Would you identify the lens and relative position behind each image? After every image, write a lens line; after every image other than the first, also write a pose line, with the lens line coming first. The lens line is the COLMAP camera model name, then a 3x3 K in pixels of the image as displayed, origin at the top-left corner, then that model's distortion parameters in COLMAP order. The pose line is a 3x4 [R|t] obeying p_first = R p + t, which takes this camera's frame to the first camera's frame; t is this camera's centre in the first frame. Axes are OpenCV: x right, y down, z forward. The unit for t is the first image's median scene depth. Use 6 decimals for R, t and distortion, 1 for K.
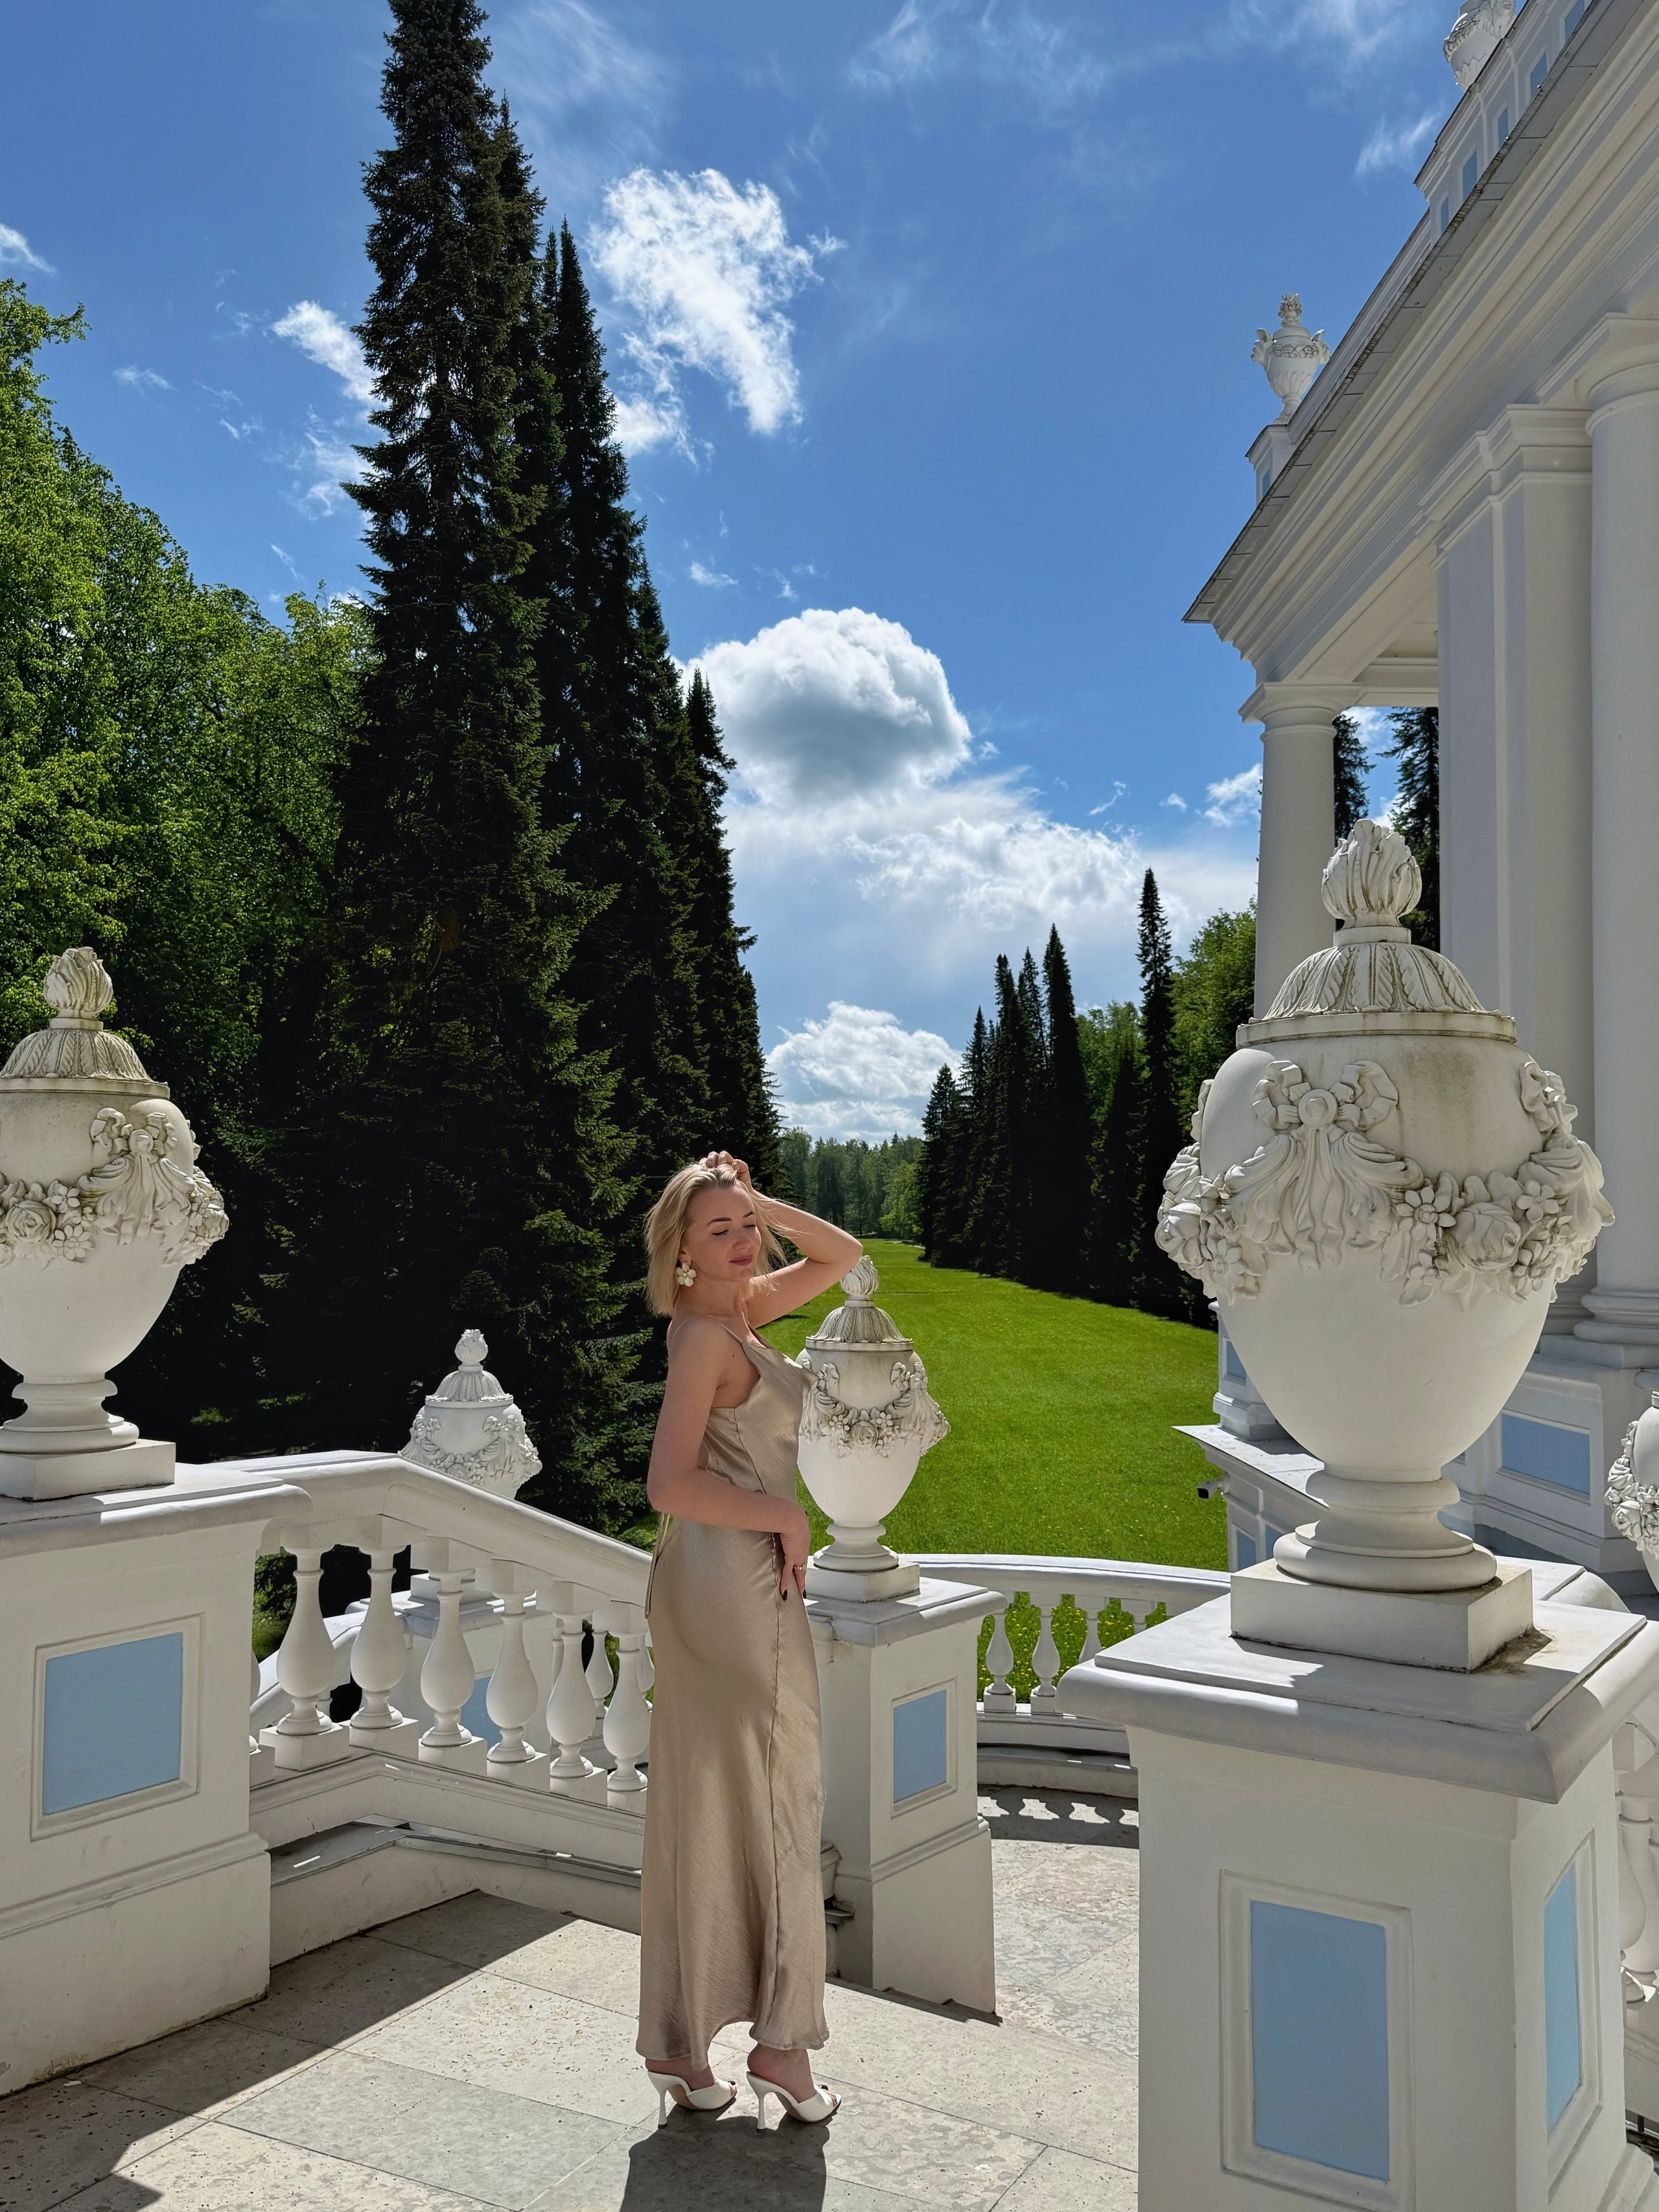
lens RADIAL K [[1811.0, 0, 839.0], [0, 1811.0, 1107.2], [0, 0, 1]] dist [0.123746, -0.168104]
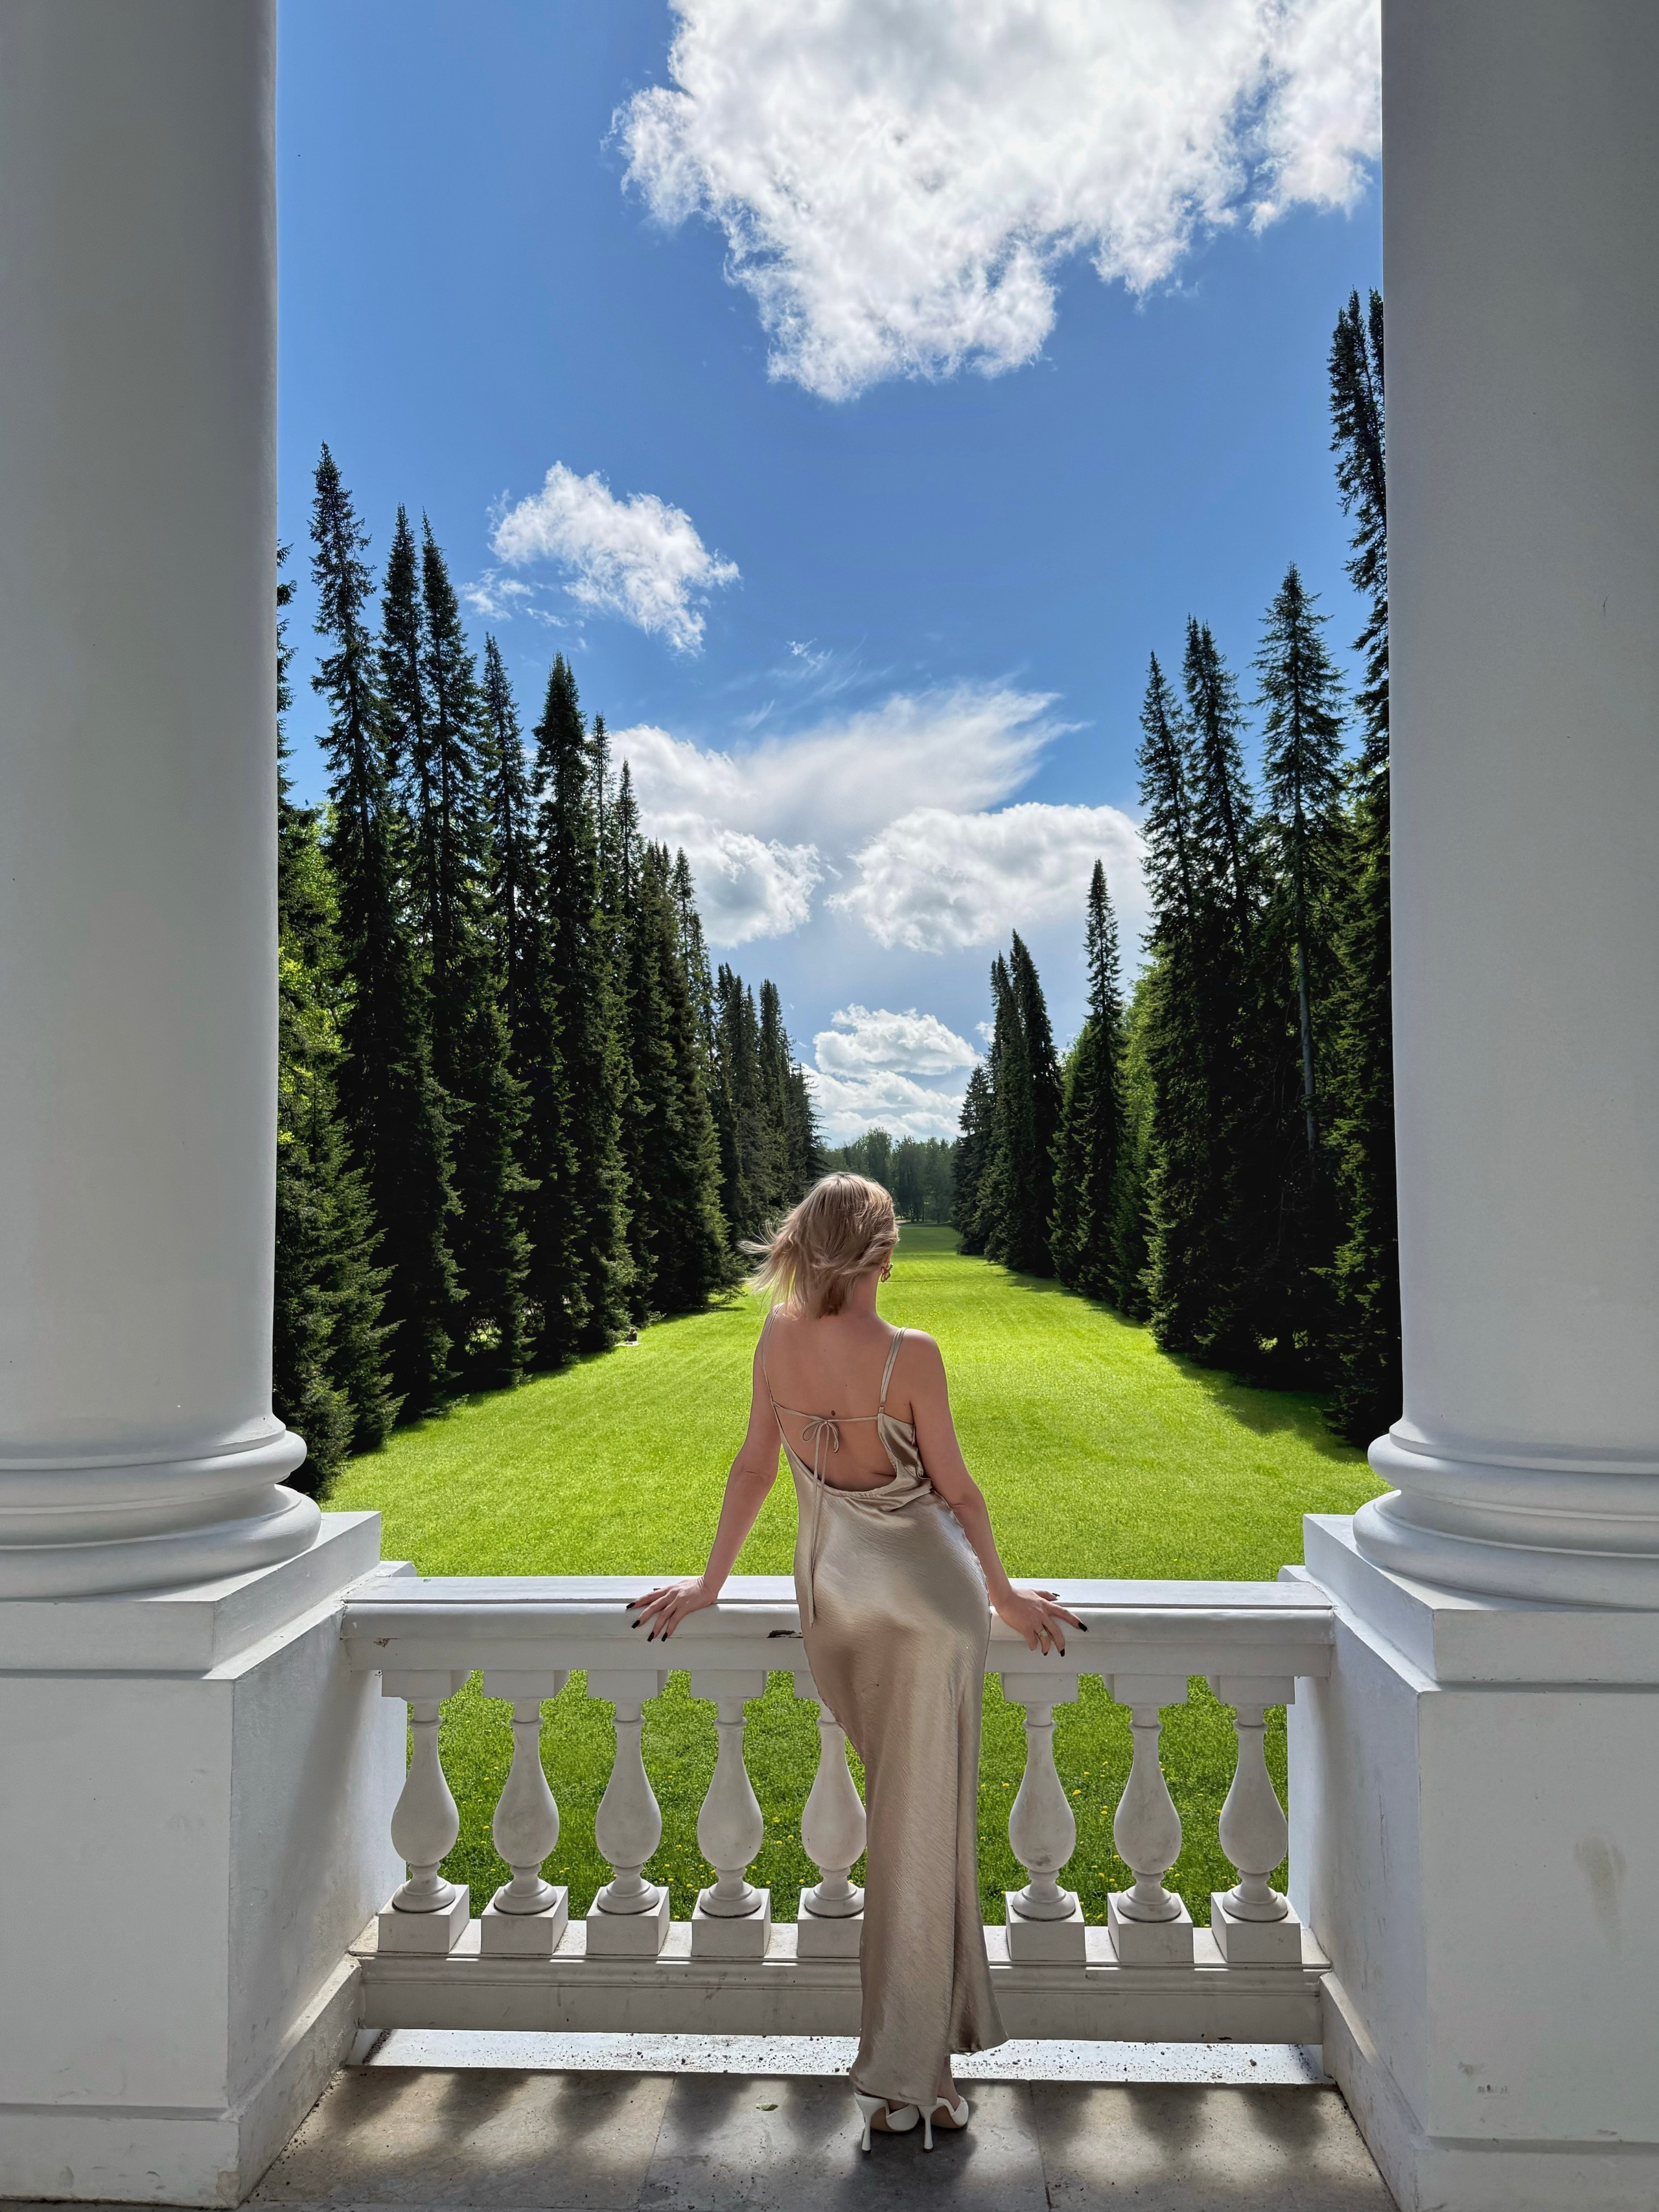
lens RADIAL K [[1539.6, 0, 829.5], [0, 1539.6, 1106.0], [0, 0, 1]] dist [0.000008, -0.000156]
pose [[0.995573, -0.014113, -0.092930, 1.256007], [0.013674, 0.999892, -0.005350, 0.089185], [0.092995, 0.004056, 0.995658, 1.692361]]
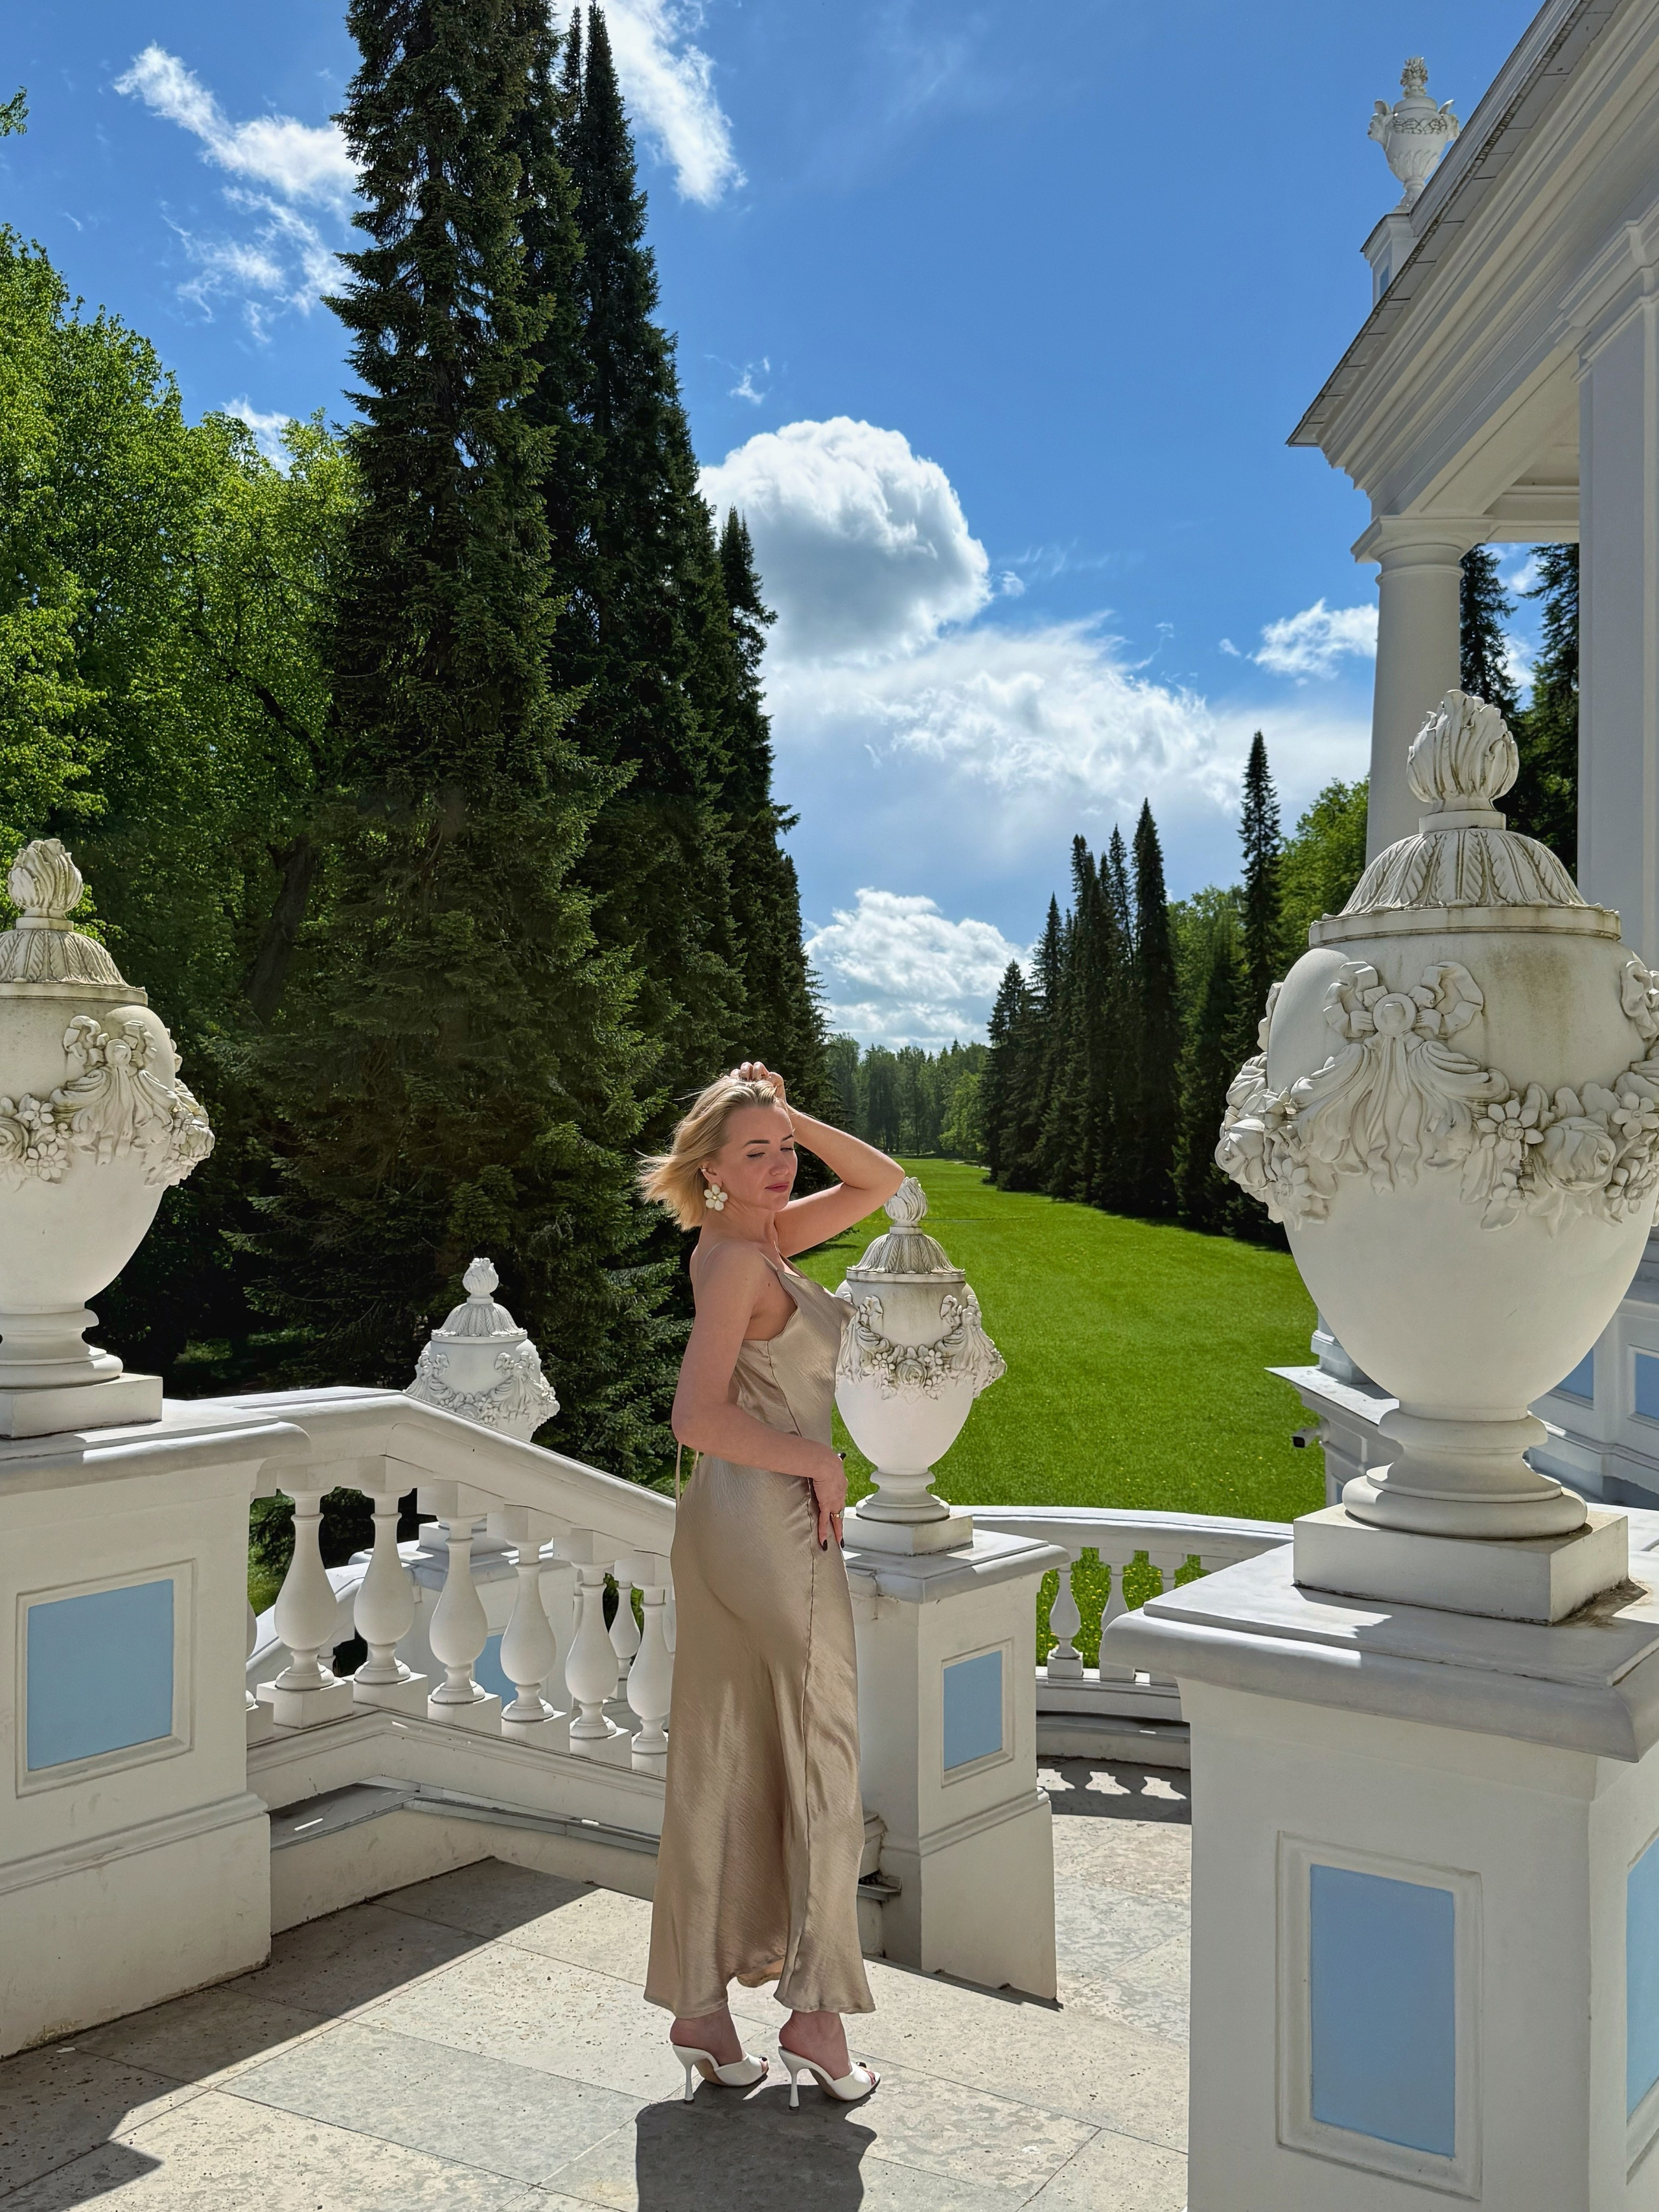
lens RADIAL K [[2048.5, 0, 818.6], [0, 2048.5, 1113.4], [0, 0, 1]] dist [0.166329, -0.279363]
pose [[0.999329, -0.001526, -0.036585, 0.004594], [0.003369, 0.998725, 0.050365, -0.001012], [0.036462, -0.050455, 0.998061, -0.014766]]
